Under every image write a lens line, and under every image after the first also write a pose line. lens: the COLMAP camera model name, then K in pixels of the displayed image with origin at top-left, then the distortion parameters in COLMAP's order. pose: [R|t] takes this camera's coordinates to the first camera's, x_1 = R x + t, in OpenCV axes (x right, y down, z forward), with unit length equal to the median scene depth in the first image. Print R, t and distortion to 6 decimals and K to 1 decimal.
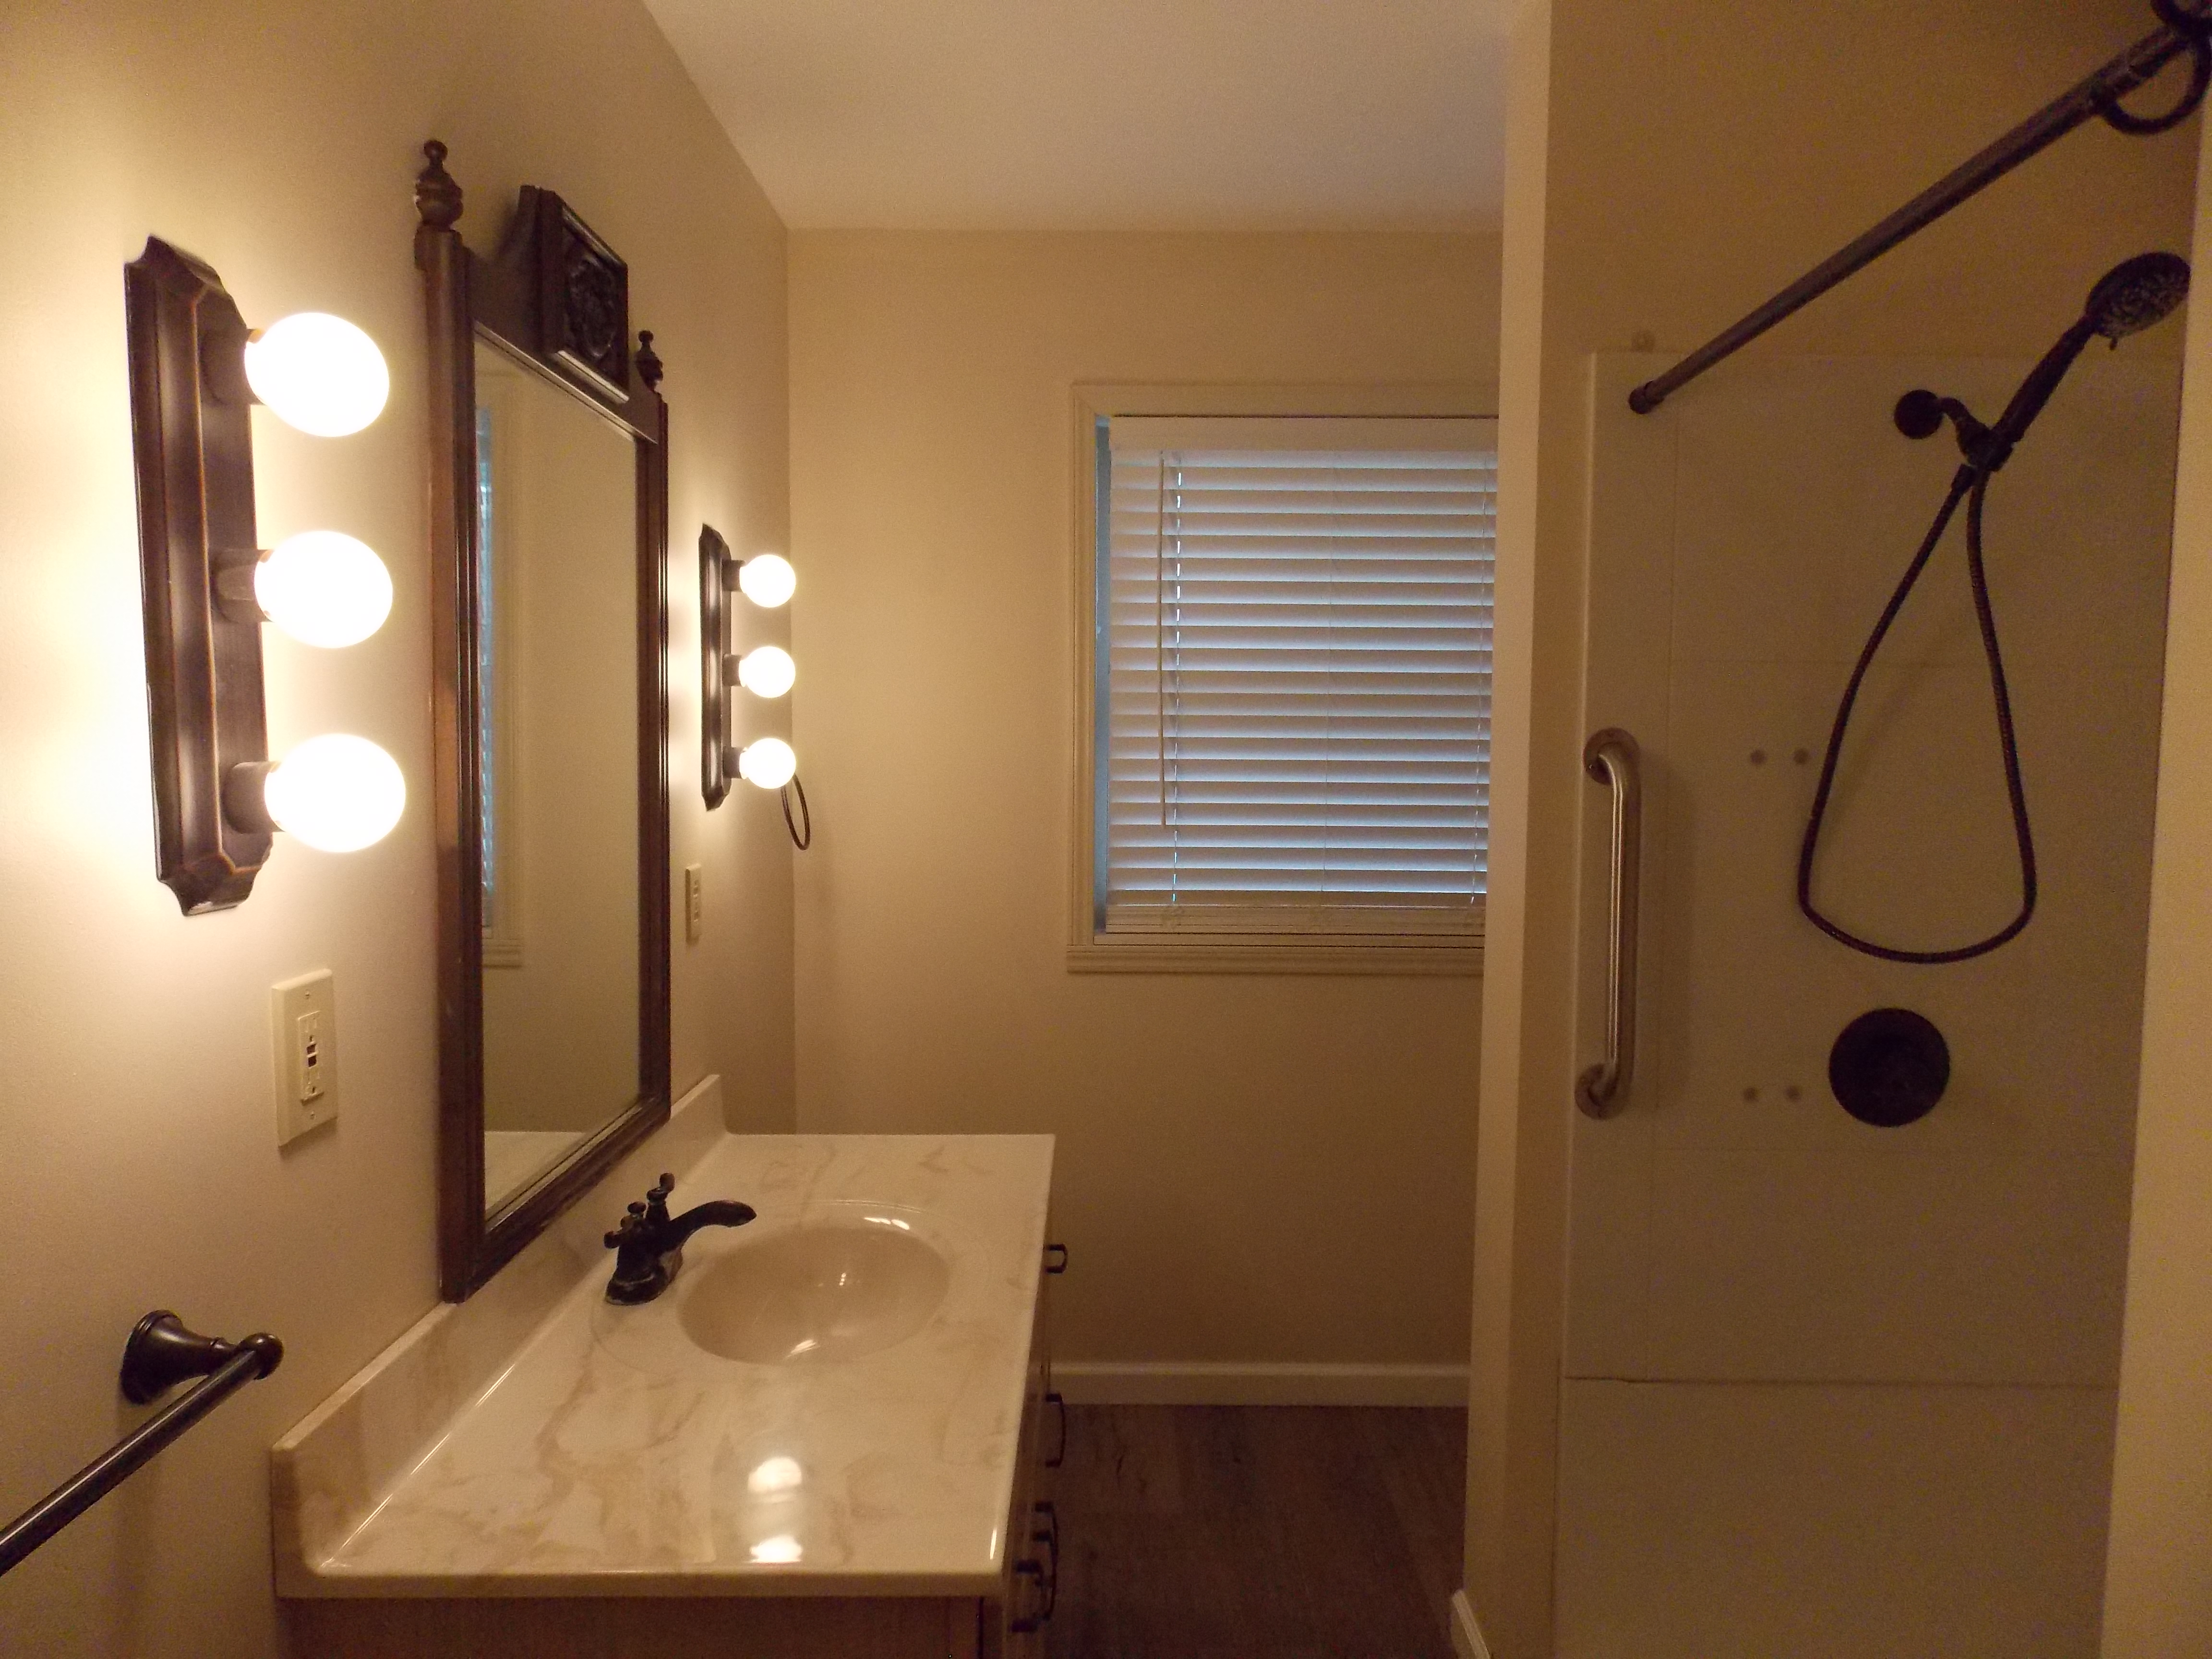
lens RADIAL K [[1498.2, 0, 1106.5], [0, 1498.2, 834.2], [0, 0, 1]] dist [0.008648, -0.008665]
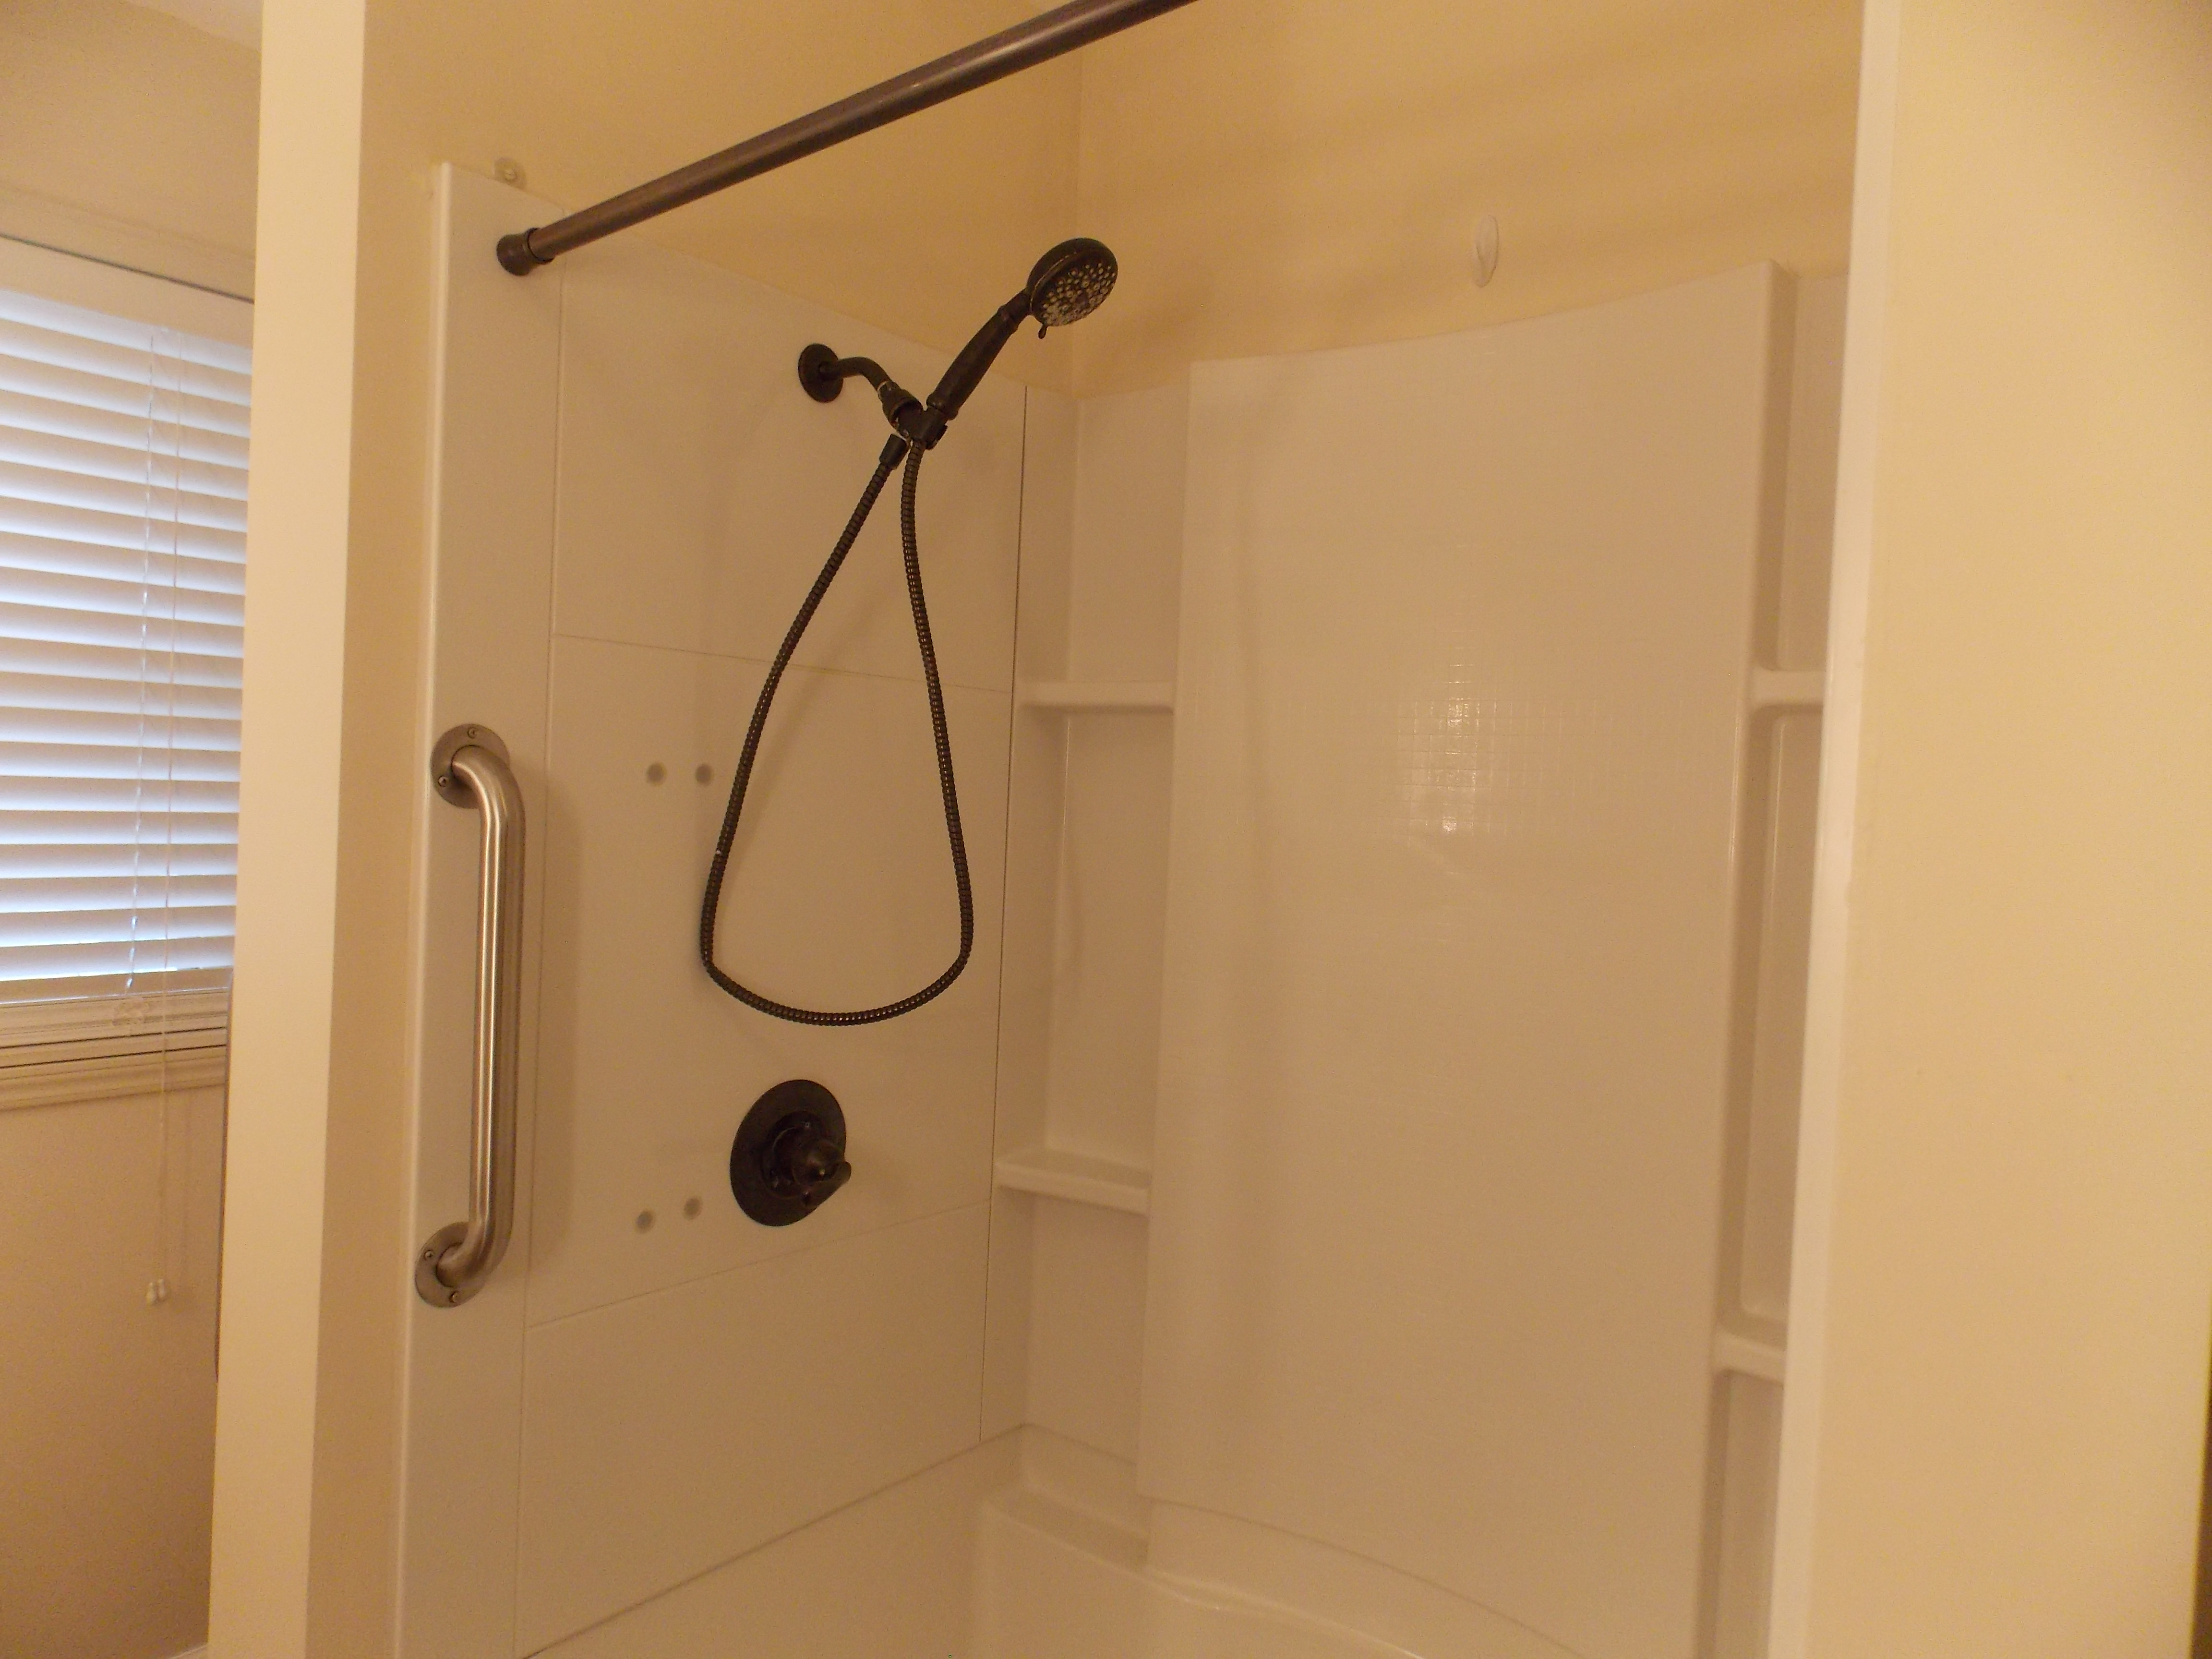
lens RADIAL K [[1498.2, 0, 1108.6], [0, 1498.2, 822.6], [0, 0, 1]] dist [0.008648, -0.008665]
pose [[0.602991, -0.001097, 0.797747, -0.031971], [0.021291, 0.999665, -0.014719, -0.010763], [-0.797464, 0.025860, 0.602813, 0.375620]]
